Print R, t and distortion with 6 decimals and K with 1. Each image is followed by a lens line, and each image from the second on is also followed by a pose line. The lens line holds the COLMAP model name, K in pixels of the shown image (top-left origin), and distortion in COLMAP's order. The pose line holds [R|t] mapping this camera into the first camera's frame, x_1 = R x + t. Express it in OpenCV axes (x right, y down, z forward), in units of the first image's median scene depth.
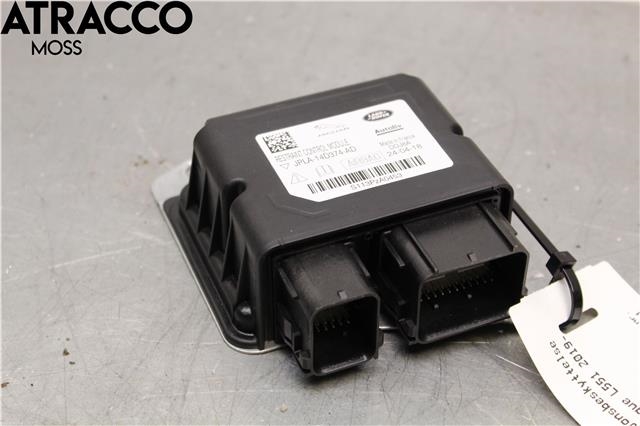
lens RADIAL K [[1244.0, 0, 318.0], [0, 1244.0, 212.6], [0, 0, 1]] dist [0.030345, 0.000000]
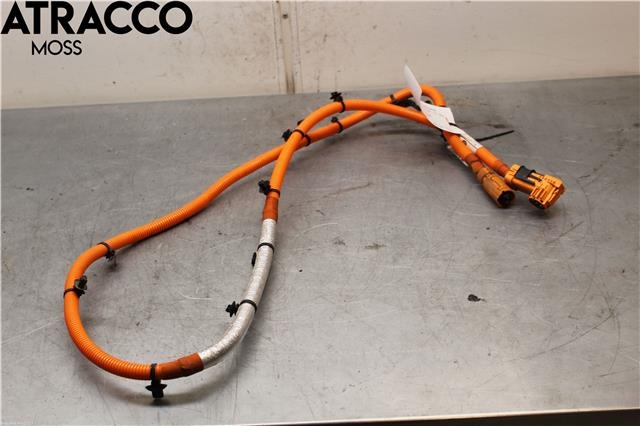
lens RADIAL K [[918.1, 0, 323.0], [0, 918.1, 210.7], [0, 0, 1]] dist [-0.041405, 0.000000]
pose [[0.959818, -0.209290, 0.186944, -0.065555], [0.234937, 0.963623, -0.127418, 0.635921], [-0.153476, 0.166218, 0.974072, -1.822782]]
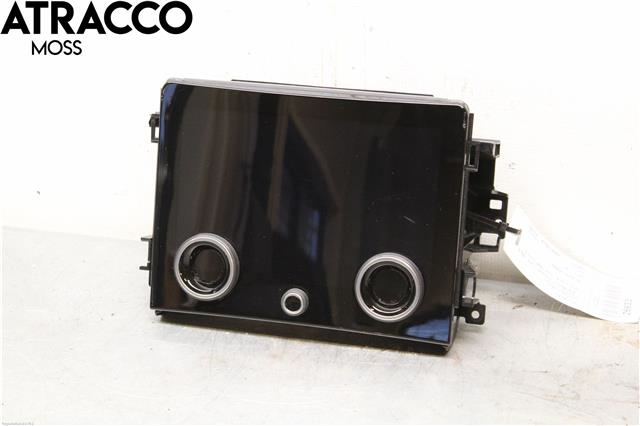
lens RADIAL K [[1541.8, 0, 317.2], [0, 1541.8, 214.1], [0, 0, 1]] dist [0.101104, 0.000000]
pose [[0.998518, -0.039986, -0.036917, 0.540281], [0.029975, 0.970268, -0.240169, 0.410999], [0.045422, 0.238707, 0.970029, -1.545808]]
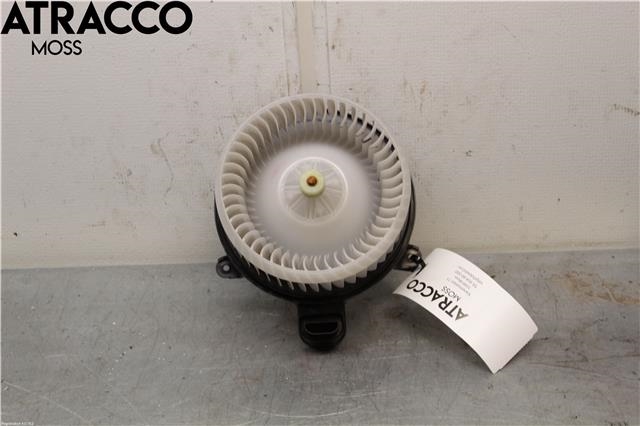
lens RADIAL K [[1177.0, 0, 321.5], [0, 1177.0, 209.8], [0, 0, 1]] dist [0.019338, 0.000000]
pose [[0.968197, -0.189146, 0.163763, 0.133934], [0.213400, 0.966005, -0.145928, 0.087800], [-0.130594, 0.176234, 0.975647, -1.131246]]
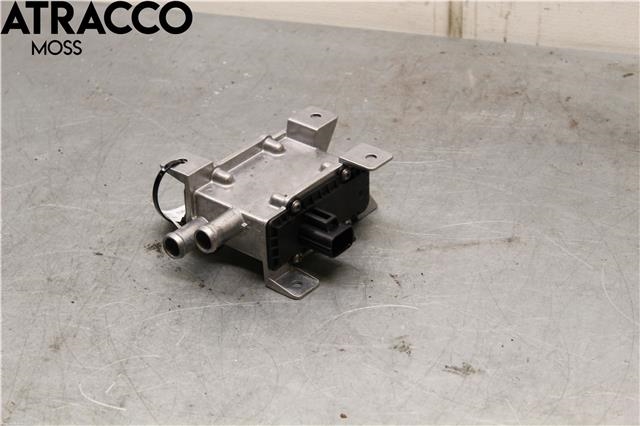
lens RADIAL K [[1541.8, 0, 319.2], [0, 1541.8, 212.8], [0, 0, 1]] dist [0.101104, 0.000000]
pose [[0.997774, -0.036750, -0.055640, 0.386777], [0.028837, 0.990168, -0.136882, 0.530979], [0.060124, 0.134973, 0.989023, -1.611107]]
